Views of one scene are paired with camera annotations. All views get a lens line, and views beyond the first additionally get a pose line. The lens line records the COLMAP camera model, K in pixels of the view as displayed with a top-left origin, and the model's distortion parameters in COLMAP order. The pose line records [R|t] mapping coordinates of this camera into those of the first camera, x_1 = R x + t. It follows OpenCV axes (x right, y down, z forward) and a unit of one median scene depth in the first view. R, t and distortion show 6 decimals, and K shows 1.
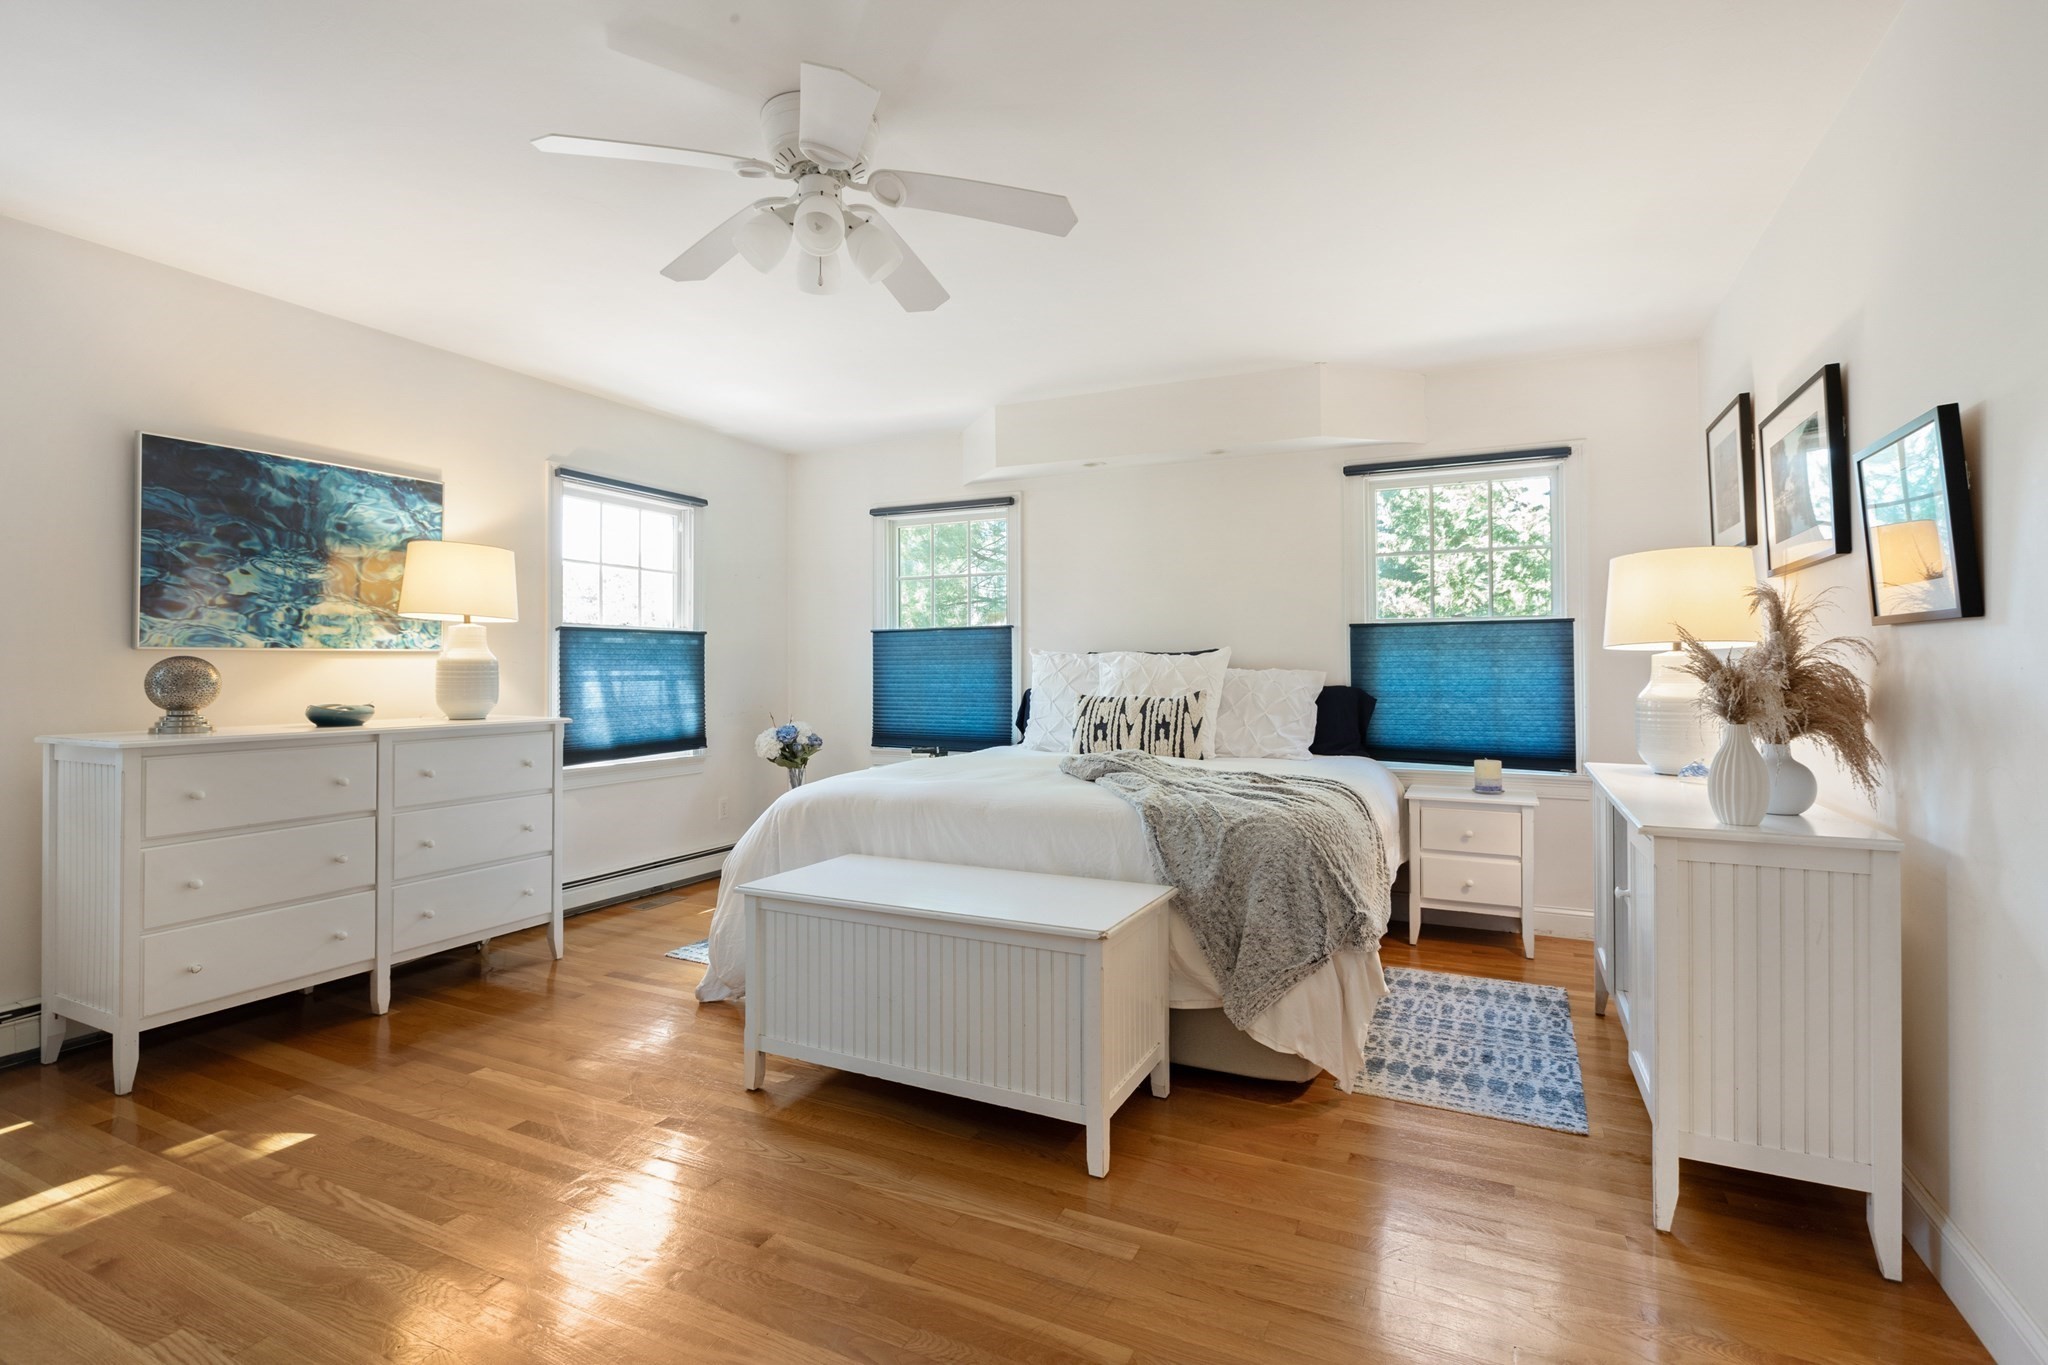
lens RADIAL K [[958.9, 0, 1025.0], [0, 958.9, 664.0], [0, 0, 1]] dist [-0.000254, -0.000700]
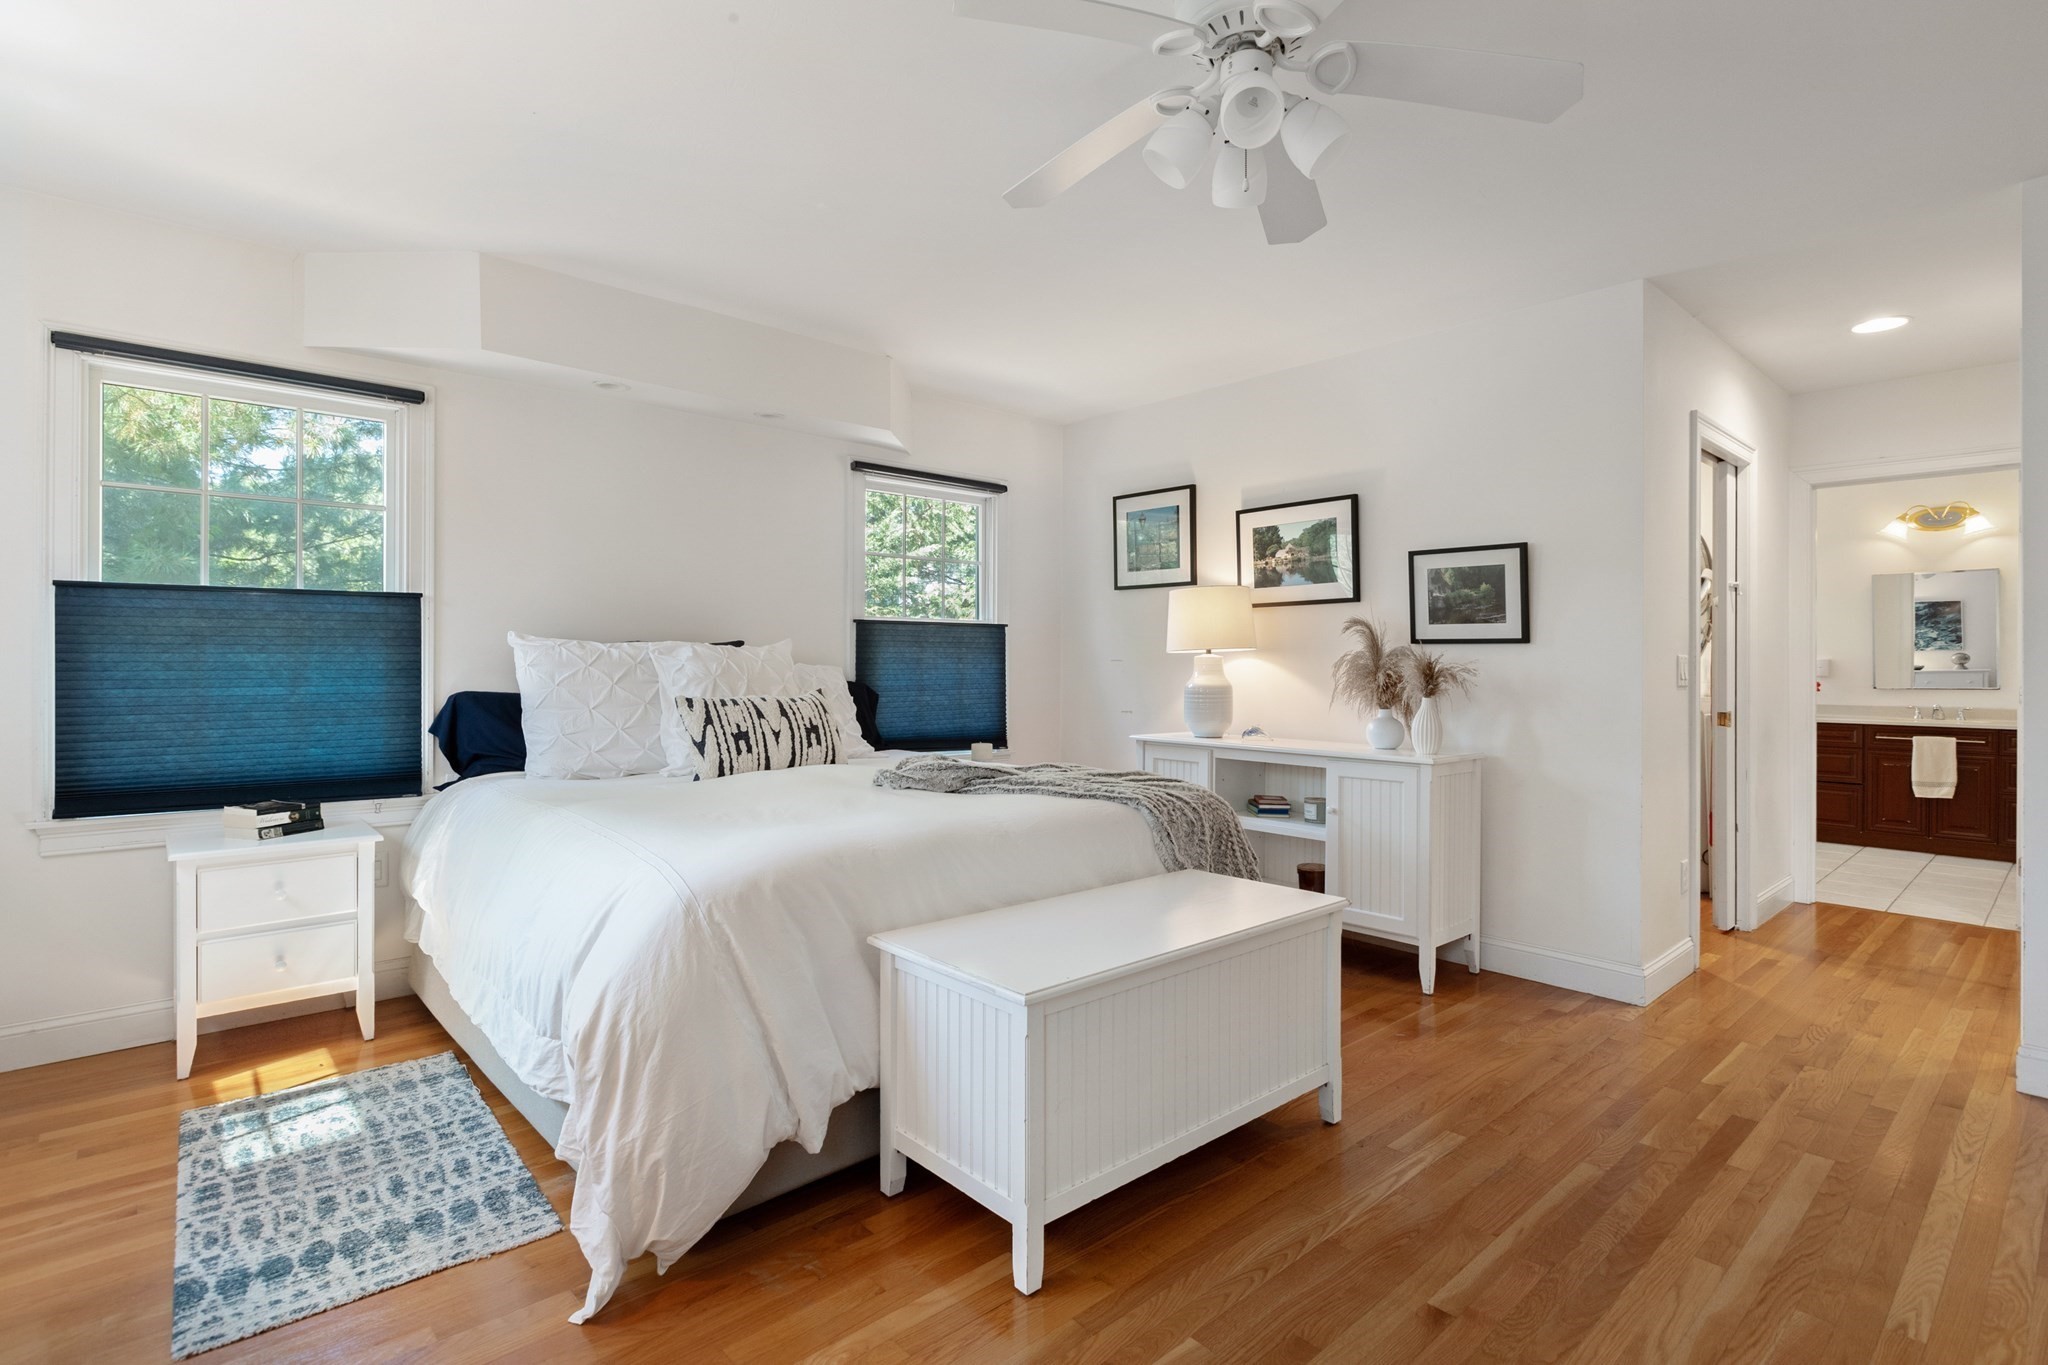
lens RADIAL K [[995.2, 0, 1019.2], [0, 995.2, 668.9], [0, 0, 1]] dist [0.002359, 0.000205]
pose [[0.377966, -0.000347, 0.925820, -0.603935], [-0.009267, 0.999948, 0.004158, 0.004150], [-0.925773, -0.010151, 0.377943, 0.484441]]
